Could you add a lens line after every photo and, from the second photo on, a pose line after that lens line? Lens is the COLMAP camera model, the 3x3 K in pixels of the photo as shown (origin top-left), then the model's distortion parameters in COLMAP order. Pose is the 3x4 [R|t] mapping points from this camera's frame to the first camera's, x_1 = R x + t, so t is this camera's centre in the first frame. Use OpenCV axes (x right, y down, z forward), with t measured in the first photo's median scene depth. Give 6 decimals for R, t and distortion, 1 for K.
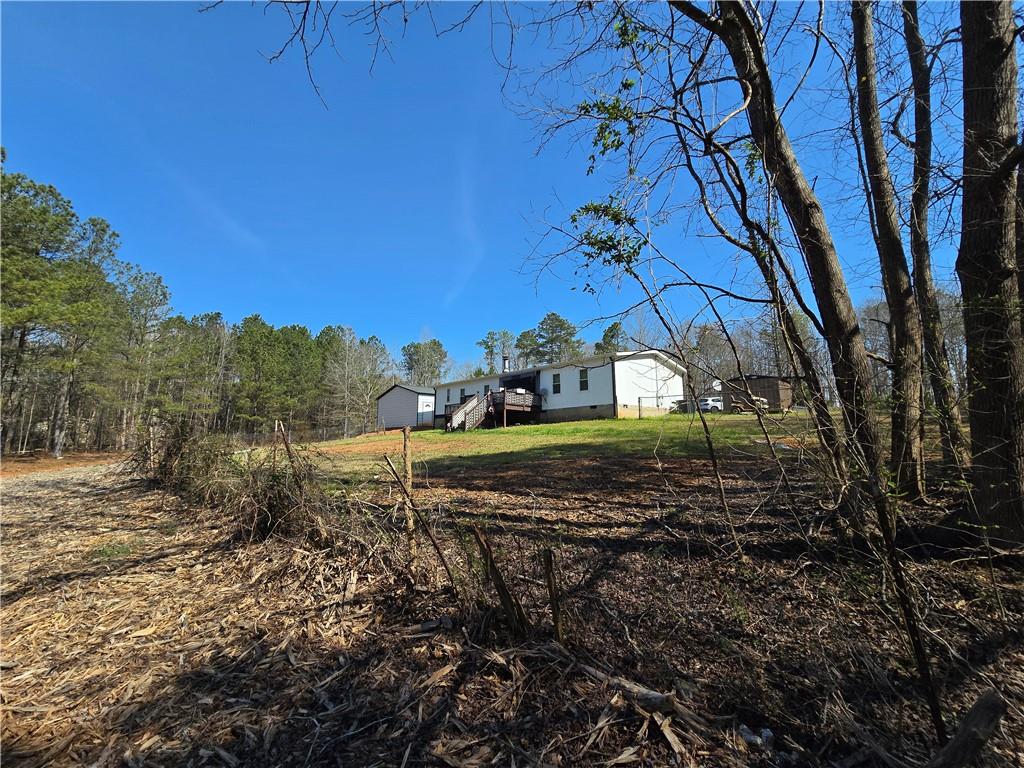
lens RADIAL K [[419.9, 0, 515.3], [0, 419.9, 380.6], [0, 0, 1]] dist [0.000110, -0.000957]
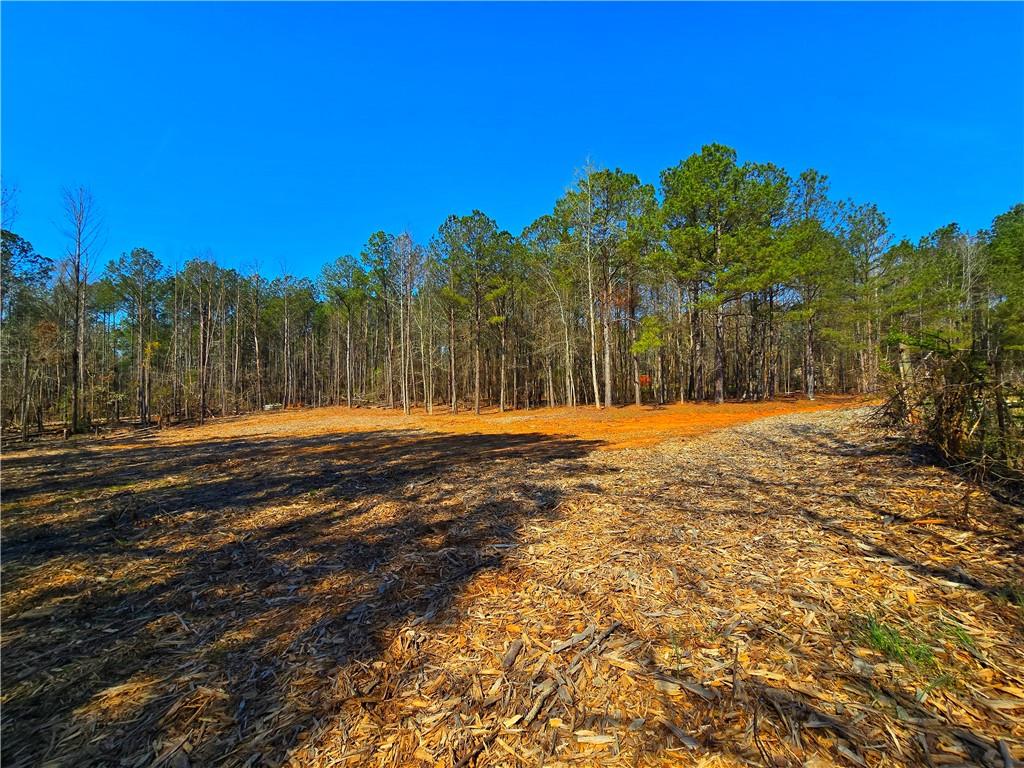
lens RADIAL K [[419.9, 0, 514.8], [0, 419.9, 375.7], [0, 0, 1]] dist [0.000110, -0.000957]
pose [[0.130408, -0.026375, -0.991110, -0.072547], [0.150668, 0.988563, -0.006483, 0.009243], [0.979945, -0.148483, 0.132890, 0.076062]]
